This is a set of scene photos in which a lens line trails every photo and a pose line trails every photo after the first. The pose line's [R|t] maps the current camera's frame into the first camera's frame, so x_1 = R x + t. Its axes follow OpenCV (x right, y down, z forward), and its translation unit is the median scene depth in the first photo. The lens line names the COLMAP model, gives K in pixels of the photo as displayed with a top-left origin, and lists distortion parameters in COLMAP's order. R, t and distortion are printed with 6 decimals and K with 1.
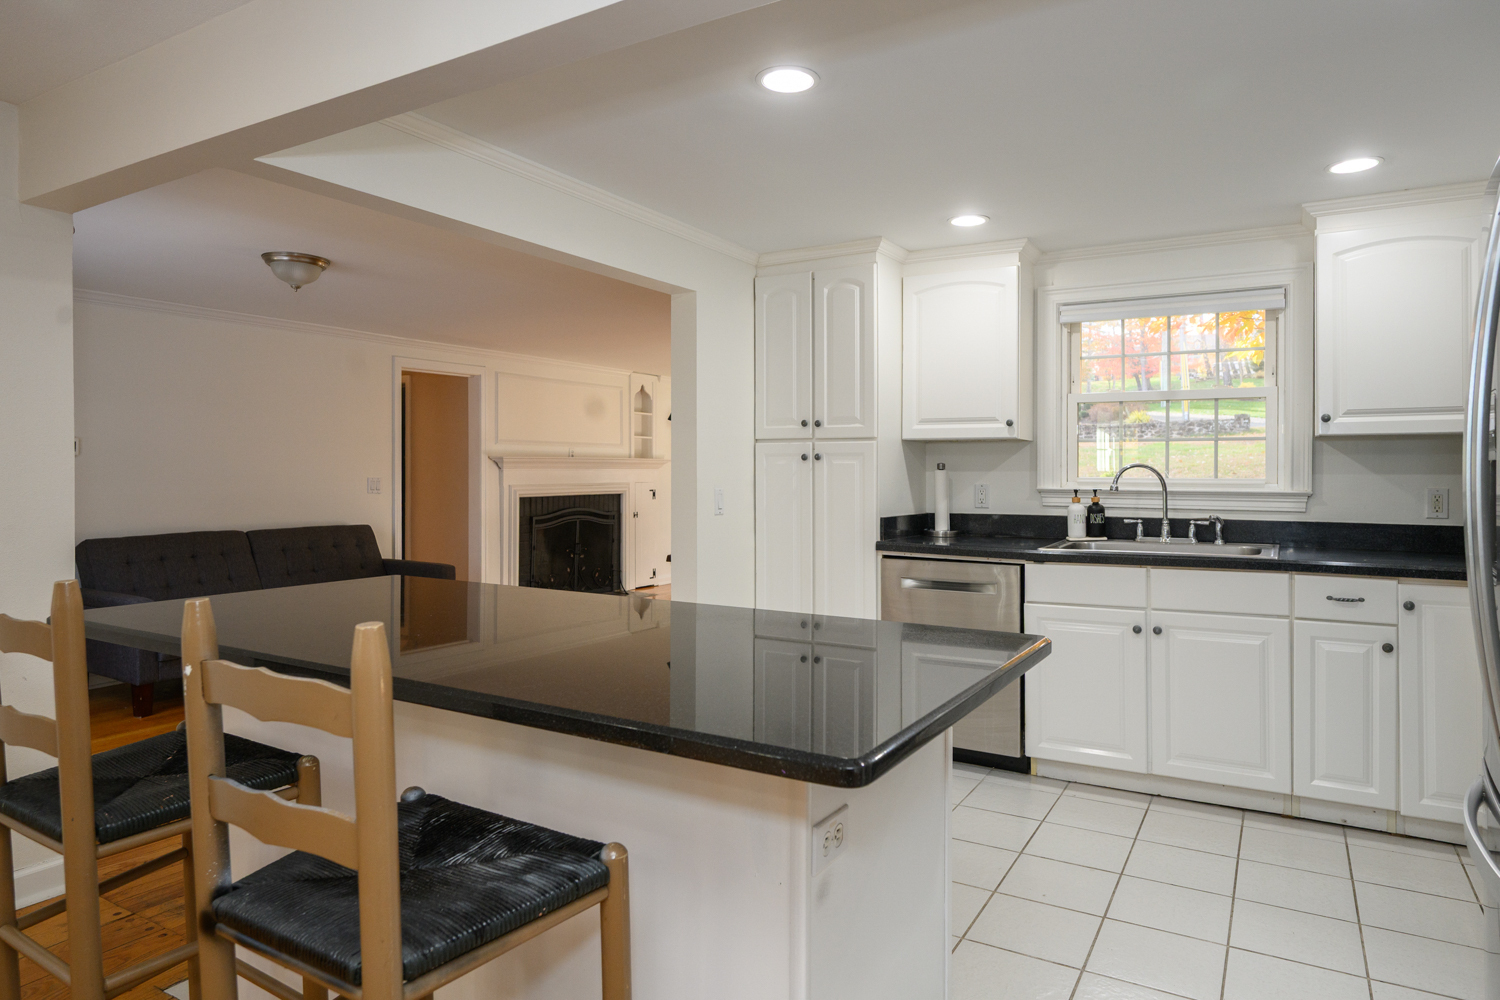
lens RADIAL K [[898.3, 0, 763.6], [0, 898.3, 468.4], [0, 0, 1]] dist [0.000459, -0.000221]
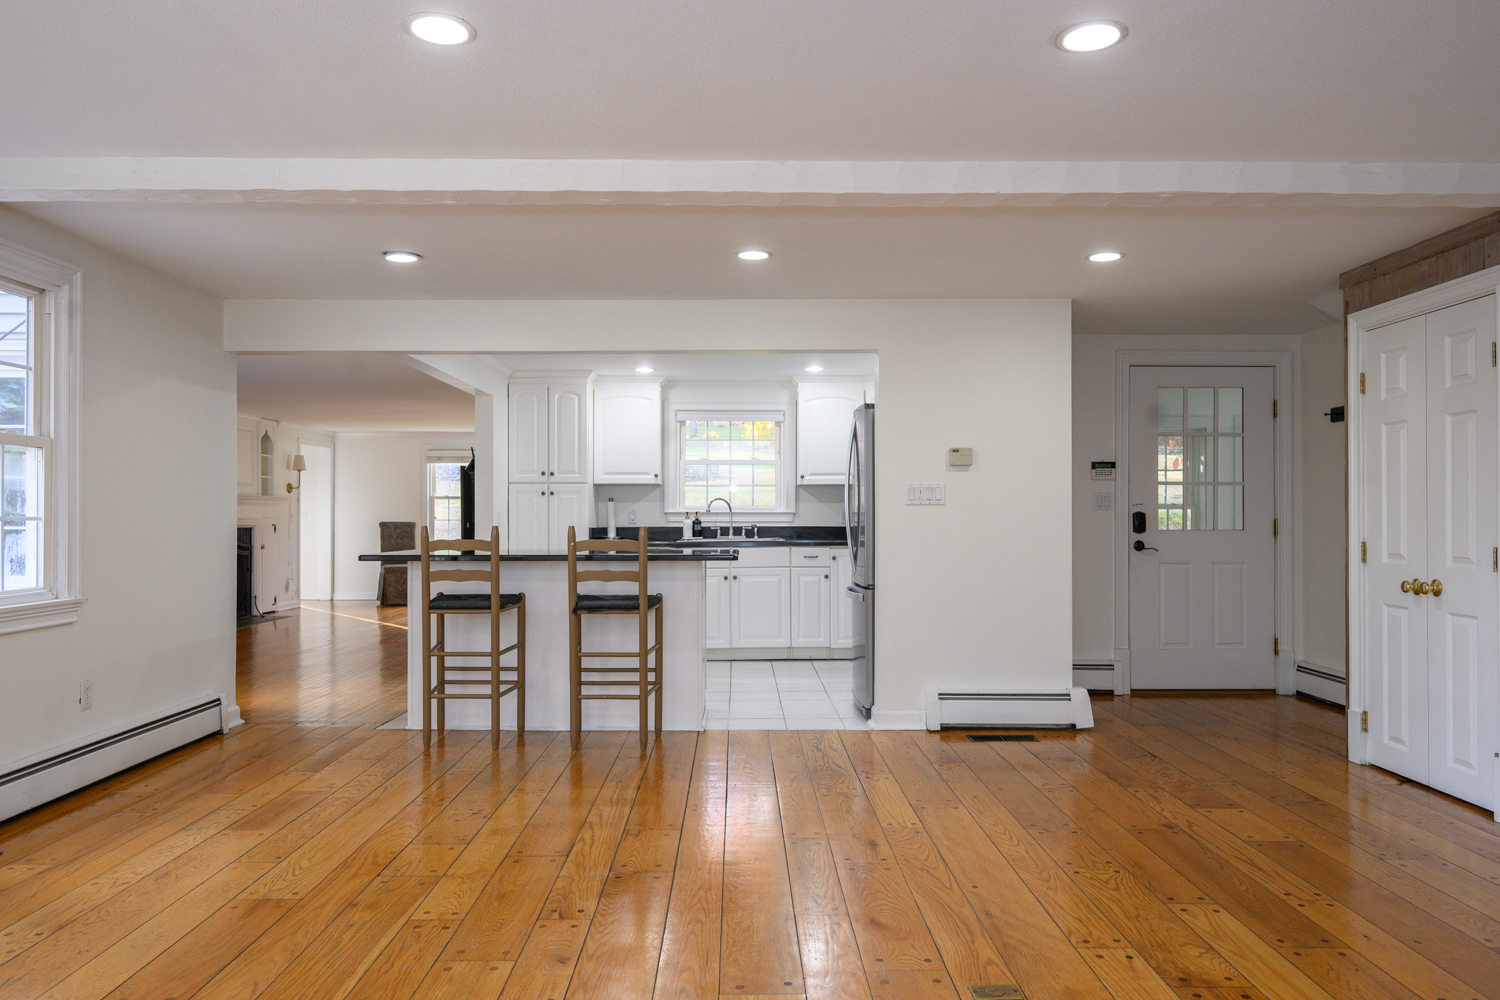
lens RADIAL K [[983.9, 0, 742.7], [0, 983.9, 506.2], [0, 0, 1]] dist [-0.010977, -0.000921]
pose [[0.862261, 0.001483, 0.506463, -0.585428], [0.002036, 0.999977, -0.006395, 0.025008], [-0.506461, 0.006545, 0.862238, -0.813591]]
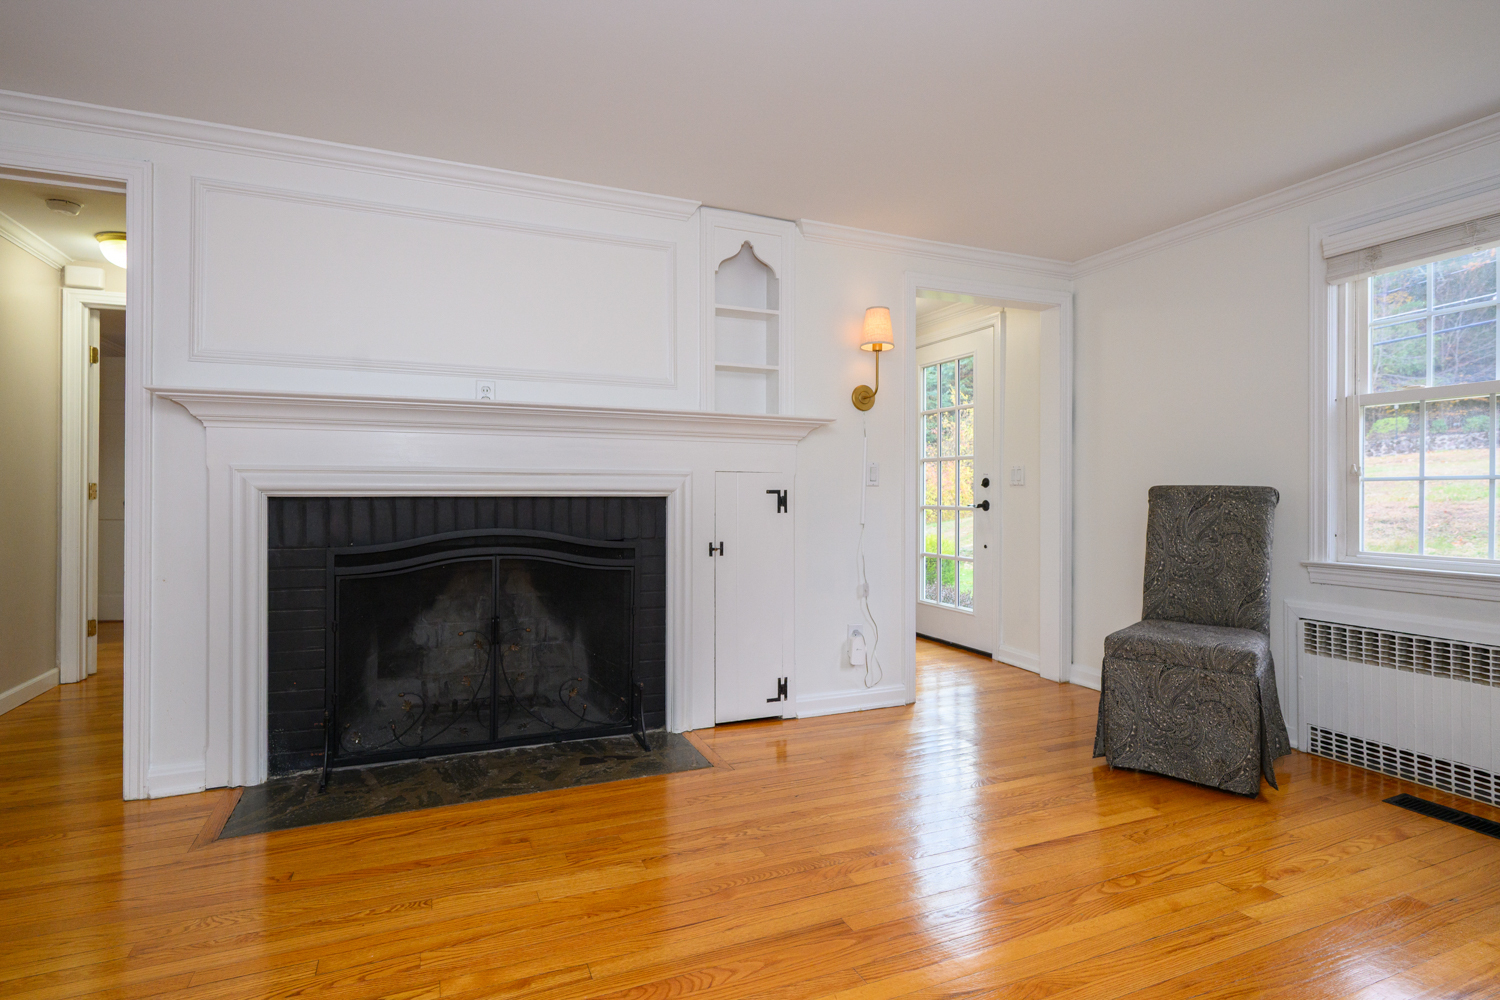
lens RADIAL K [[774.2, 0, 748.7], [0, 774.2, 495.9], [0, 0, 1]] dist [0.003266, 0.001233]
pose [[0.802711, 0.002462, -0.596364, 0.200822], [0.001818, 0.999977, 0.006575, 0.058978], [0.596366, -0.006362, 0.802687, 1.724730]]
